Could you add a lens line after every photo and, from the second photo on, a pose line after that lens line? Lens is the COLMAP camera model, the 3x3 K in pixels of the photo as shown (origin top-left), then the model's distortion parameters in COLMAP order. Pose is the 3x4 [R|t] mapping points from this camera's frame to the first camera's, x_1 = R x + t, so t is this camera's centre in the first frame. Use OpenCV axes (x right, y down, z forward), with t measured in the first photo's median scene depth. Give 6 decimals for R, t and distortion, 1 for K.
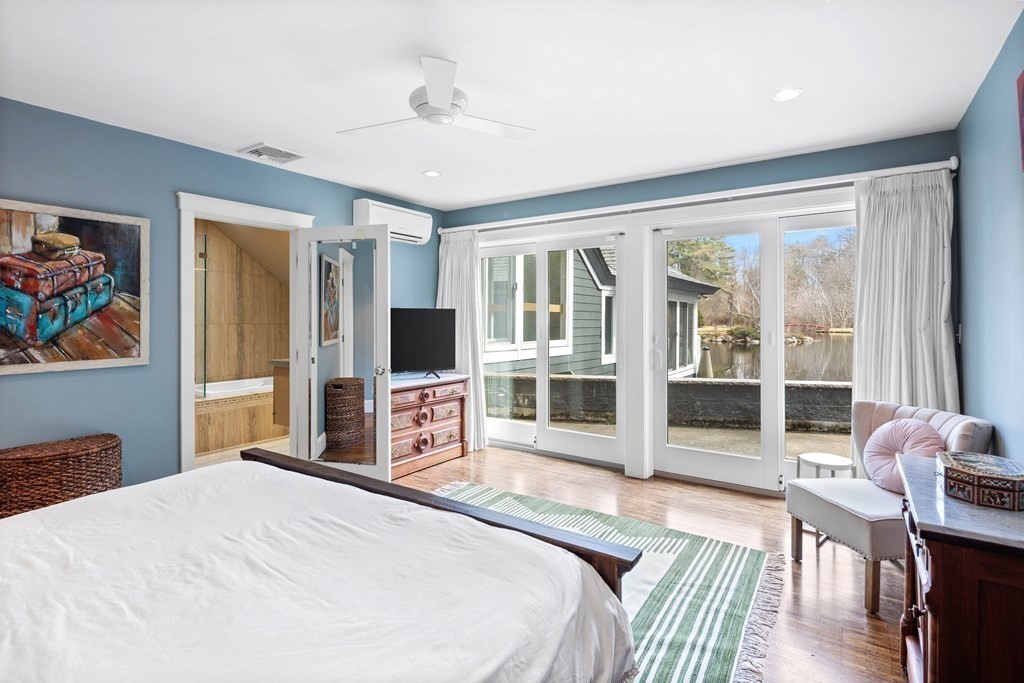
lens RADIAL K [[505.7, 0, 511.8], [0, 505.7, 313.4], [0, 0, 1]] dist [0.002135, -0.005002]
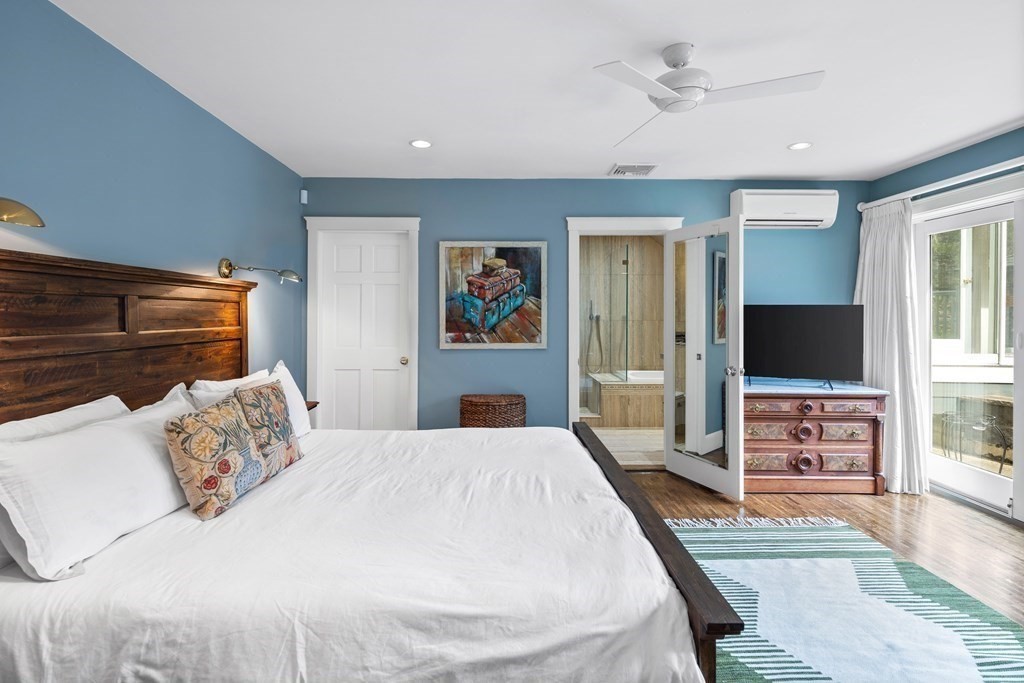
lens RADIAL K [[505.7, 0, 499.1], [0, 505.7, 313.6], [0, 0, 1]] dist [0.002135, -0.005002]
pose [[0.561924, 0.002818, -0.827184, 0.240816], [0.002229, 0.999985, 0.004921, -0.000247], [0.827186, -0.004609, 0.561909, 0.096796]]
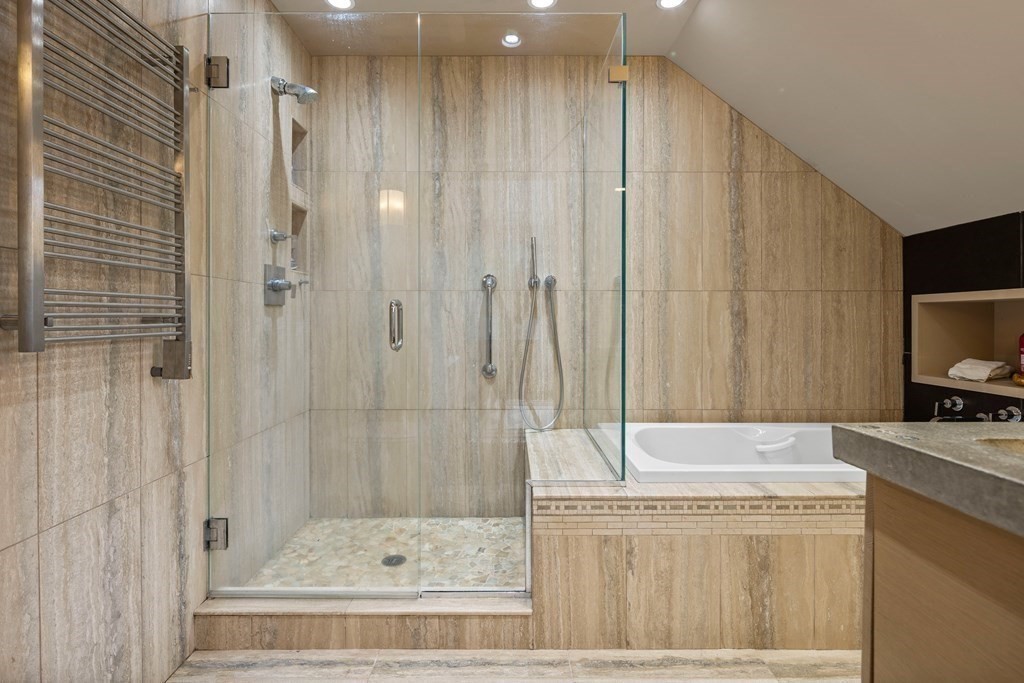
lens RADIAL K [[505.7, 0, 509.7], [0, 505.7, 320.7], [0, 0, 1]] dist [0.002135, -0.005002]
pose [[0.571001, 0.005053, -0.820934, -0.423300], [0.003742, 0.999955, 0.008757, 0.059187], [0.820941, -0.008073, 0.570956, 0.852544]]
